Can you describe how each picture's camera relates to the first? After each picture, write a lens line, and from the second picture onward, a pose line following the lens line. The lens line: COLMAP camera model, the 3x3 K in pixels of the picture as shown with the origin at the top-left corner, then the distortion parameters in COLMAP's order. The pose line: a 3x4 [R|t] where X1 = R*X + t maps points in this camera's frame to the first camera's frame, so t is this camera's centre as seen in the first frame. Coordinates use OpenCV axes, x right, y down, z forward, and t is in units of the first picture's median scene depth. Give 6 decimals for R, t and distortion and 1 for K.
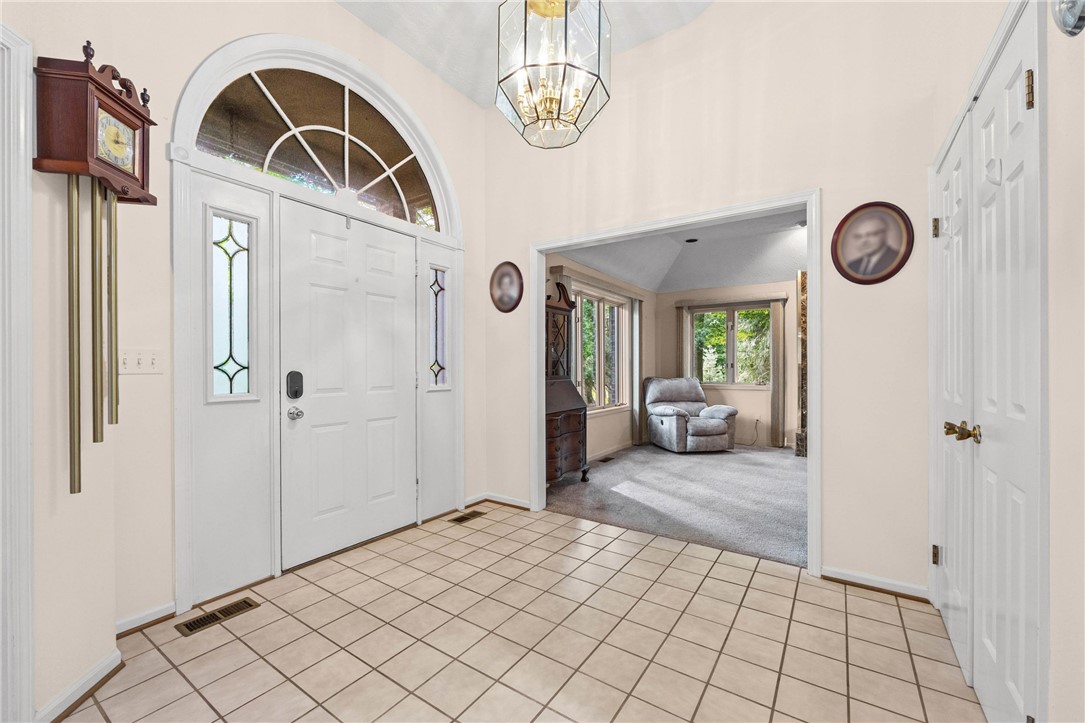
lens RADIAL K [[439.4, 0, 536.7], [0, 439.4, 371.6], [0, 0, 1]] dist [-0.008209, 0.001222]
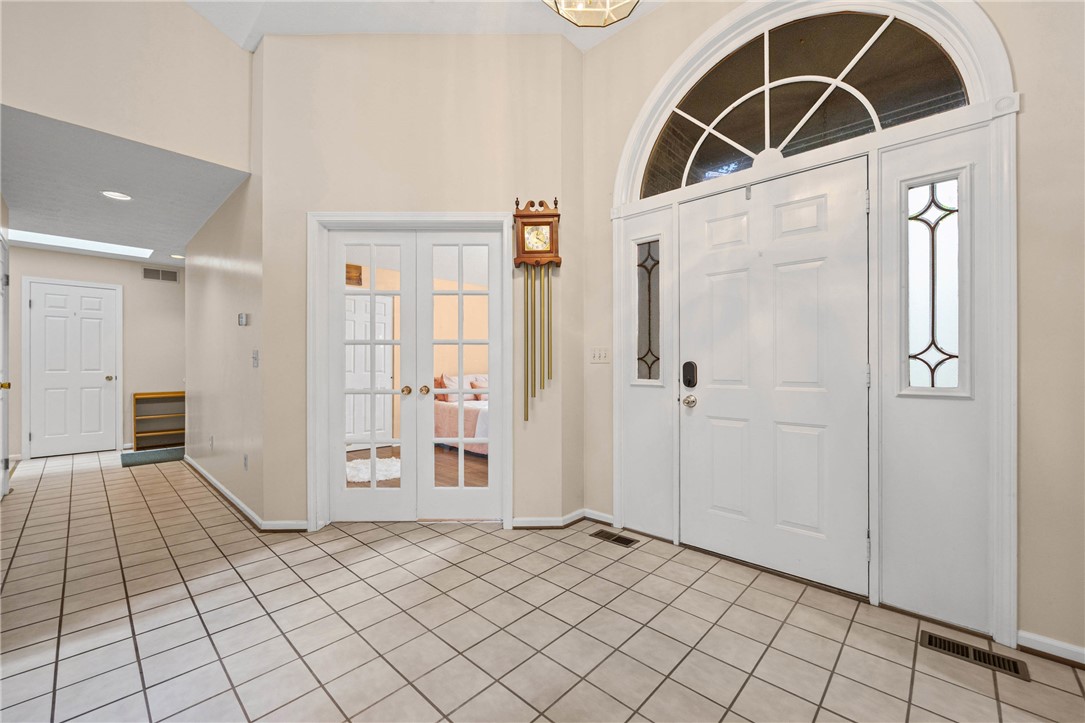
lens RADIAL K [[439.4, 0, 537.8], [0, 439.4, 358.7], [0, 0, 1]] dist [-0.008209, 0.001222]
pose [[-0.157113, -0.001930, -0.987579, 0.509171], [-0.000855, 0.999998, -0.001818, -0.005184], [0.987580, 0.000559, -0.157114, 0.729858]]
